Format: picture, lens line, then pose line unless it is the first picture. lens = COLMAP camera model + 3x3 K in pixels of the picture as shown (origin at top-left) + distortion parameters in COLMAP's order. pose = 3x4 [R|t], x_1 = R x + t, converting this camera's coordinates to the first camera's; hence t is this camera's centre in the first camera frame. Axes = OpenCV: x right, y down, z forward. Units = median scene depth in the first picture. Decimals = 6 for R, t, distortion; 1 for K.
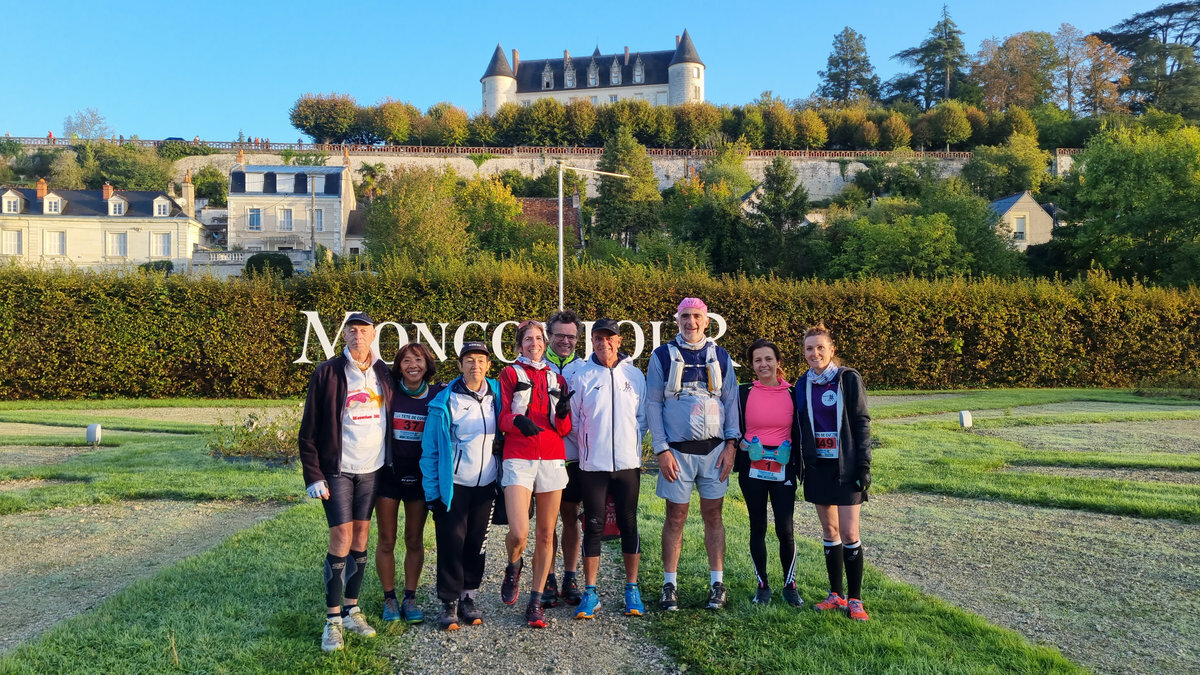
lens RADIAL K [[908.3, 0, 610.2], [0, 908.3, 337.9], [0, 0, 1]] dist [0.055669, -0.046697]
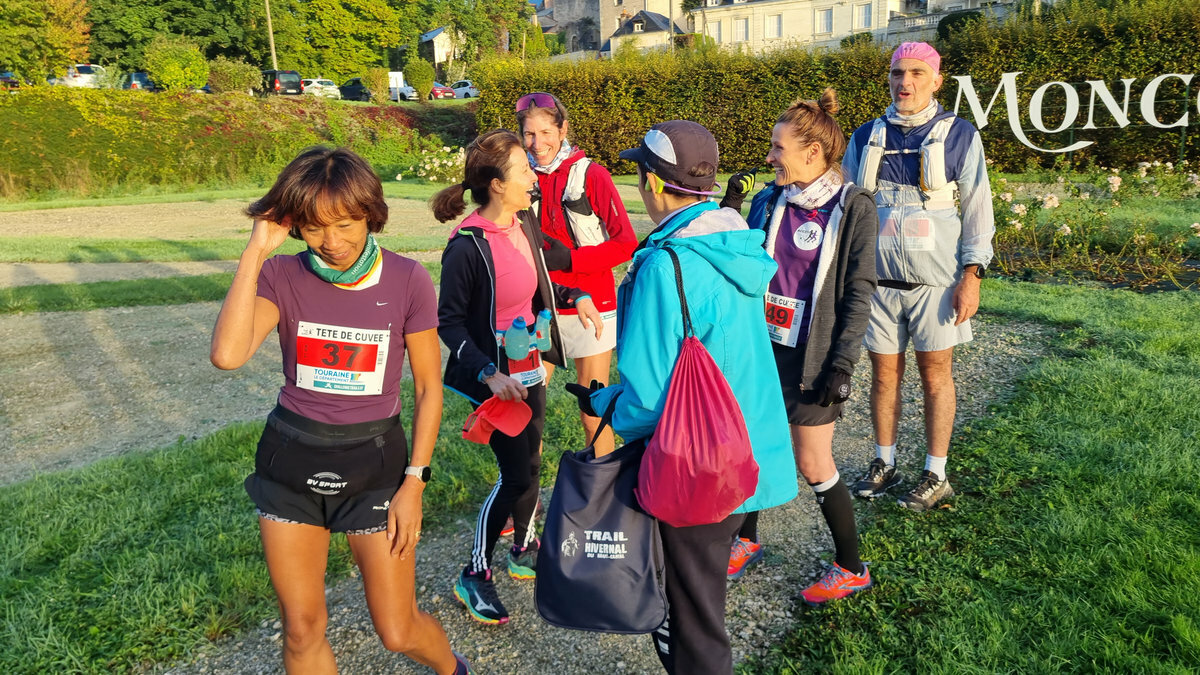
lens RADIAL K [[908.3, 0, 593.2], [0, 908.3, 316.1], [0, 0, 1]] dist [0.055669, -0.046697]
pose [[0.708652, 0.115520, -0.696037, 0.067213], [0.043368, 0.977508, 0.206389, 0.000082], [0.704224, -0.176444, 0.687704, 0.063953]]
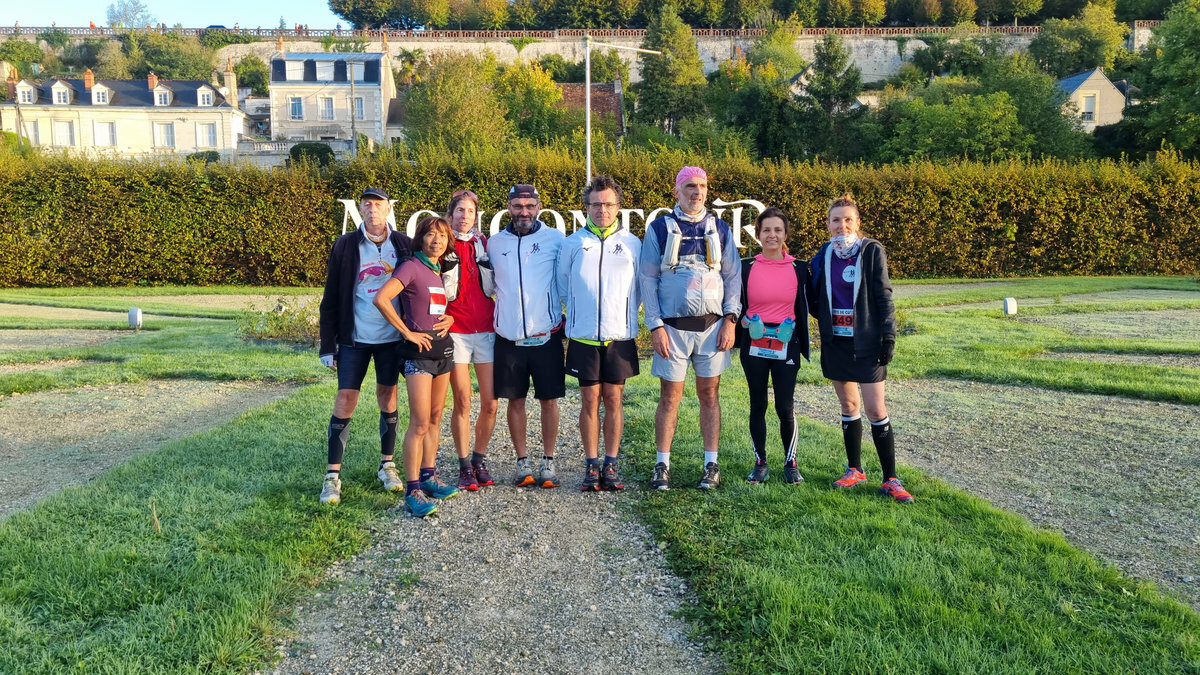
lens RADIAL K [[908.3, 0, 599.4], [0, 908.3, 332.9], [0, 0, 1]] dist [0.055669, -0.046697]
pose [[0.998055, 0.004059, -0.062200, 0.009182], [0.003004, 0.993586, 0.113039, 0.003376], [0.062260, -0.113006, 0.991642, 0.007767]]
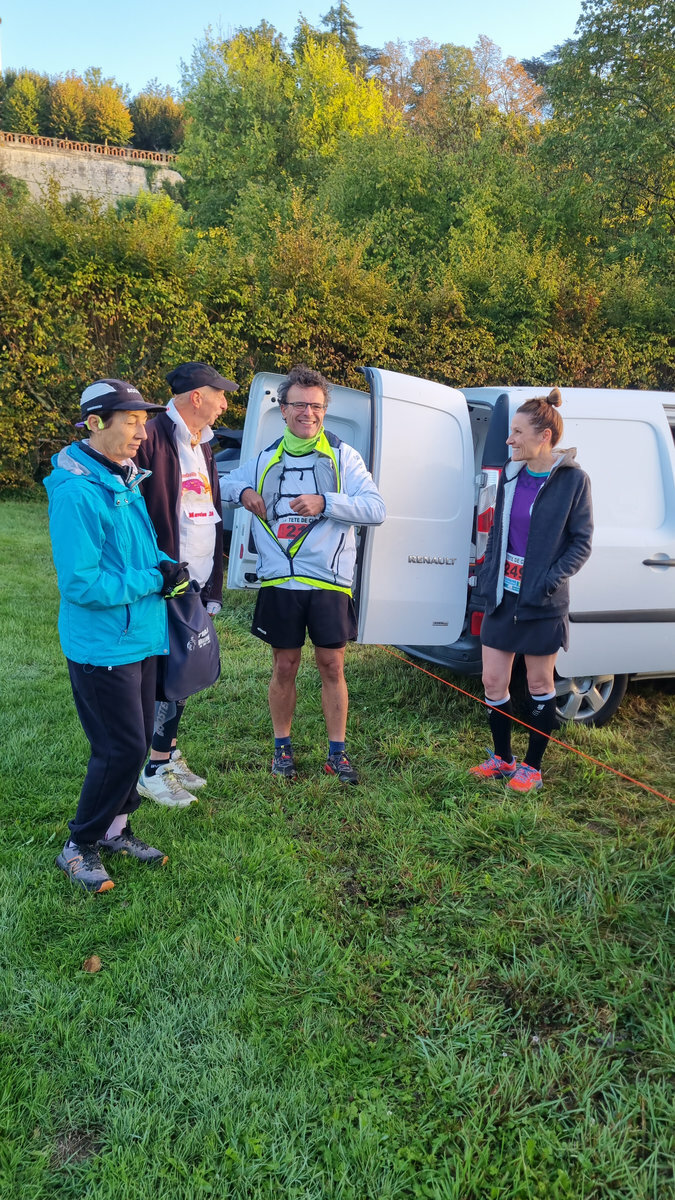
lens RADIAL K [[908.3, 0, 348.1], [0, 908.3, 596.1], [0, 0, 1]] dist [0.055669, -0.046697]
pose [[0.972529, -0.002259, 0.232771, 0.717861], [-0.043952, 0.980185, 0.193146, -0.003648], [-0.228595, -0.198071, 0.953159, 0.536806]]
